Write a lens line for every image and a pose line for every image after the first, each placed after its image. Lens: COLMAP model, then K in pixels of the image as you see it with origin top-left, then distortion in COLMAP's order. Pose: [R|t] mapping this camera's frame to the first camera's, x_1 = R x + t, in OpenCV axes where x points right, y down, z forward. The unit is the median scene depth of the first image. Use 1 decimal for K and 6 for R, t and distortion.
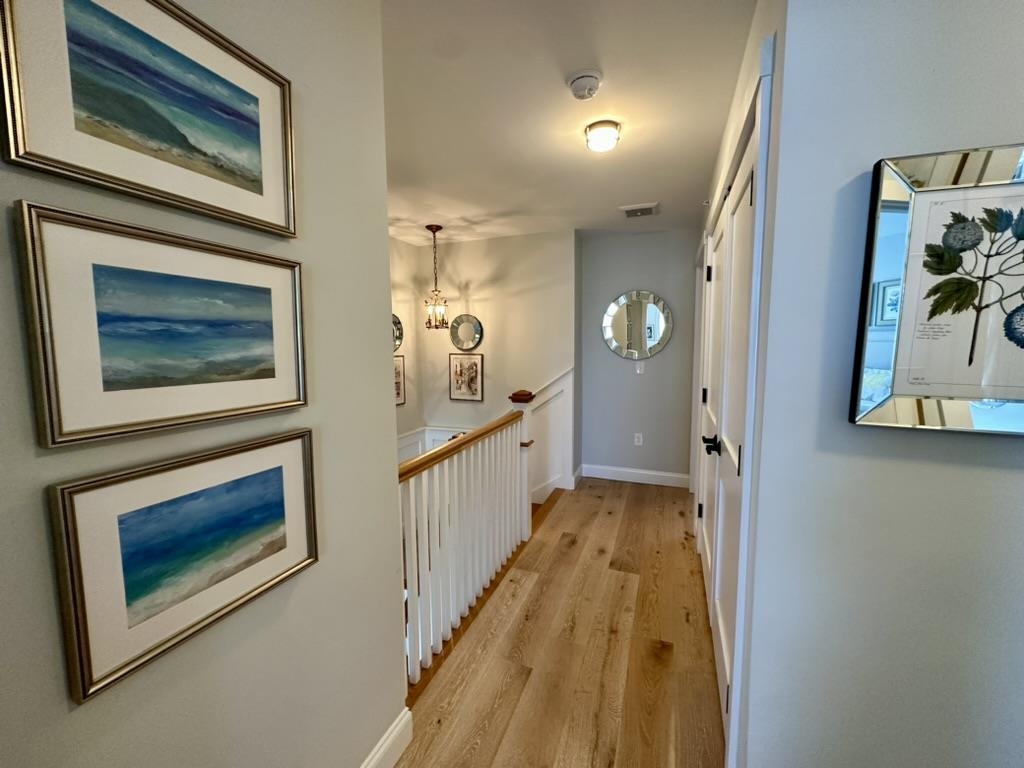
lens RADIAL K [[420.9, 0, 507.6], [0, 420.9, 383.5], [0, 0, 1]] dist [-0.012559, -0.000431]
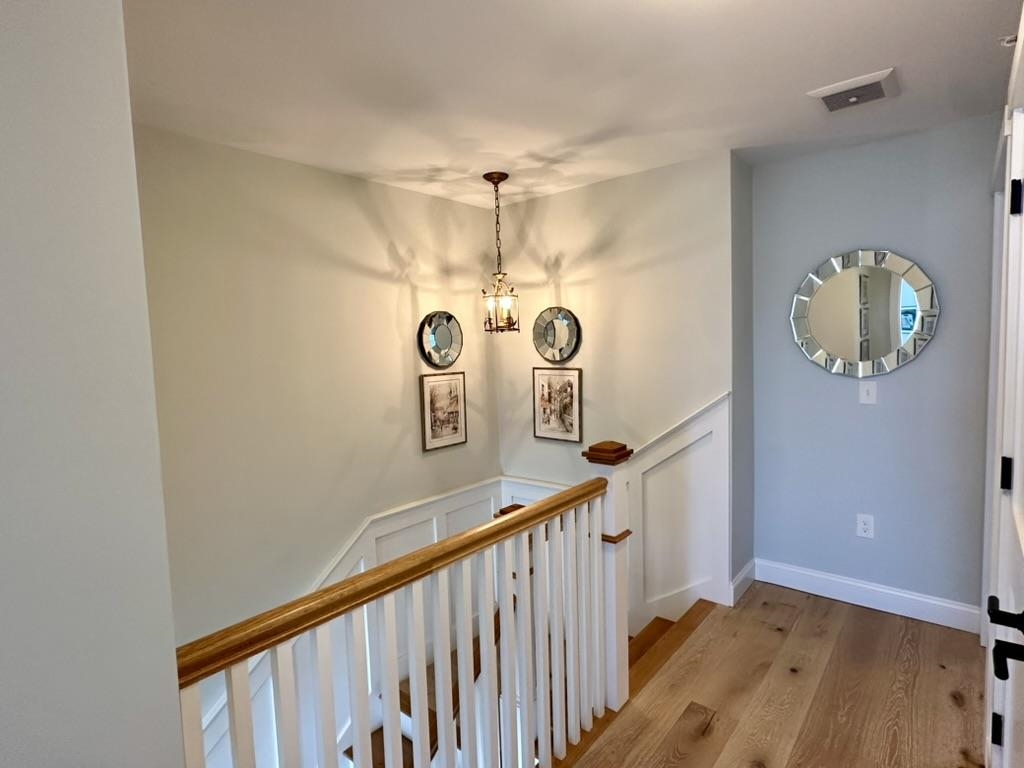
lens RADIAL K [[543.4, 0, 515.4], [0, 543.4, 381.4], [0, 0, 1]] dist [-0.002394, 0.001528]
pose [[0.945987, 0.001559, -0.324201, 0.120402], [-0.005886, 0.999906, -0.012368, -0.042836], [0.324151, 0.013608, 0.945907, 0.211239]]
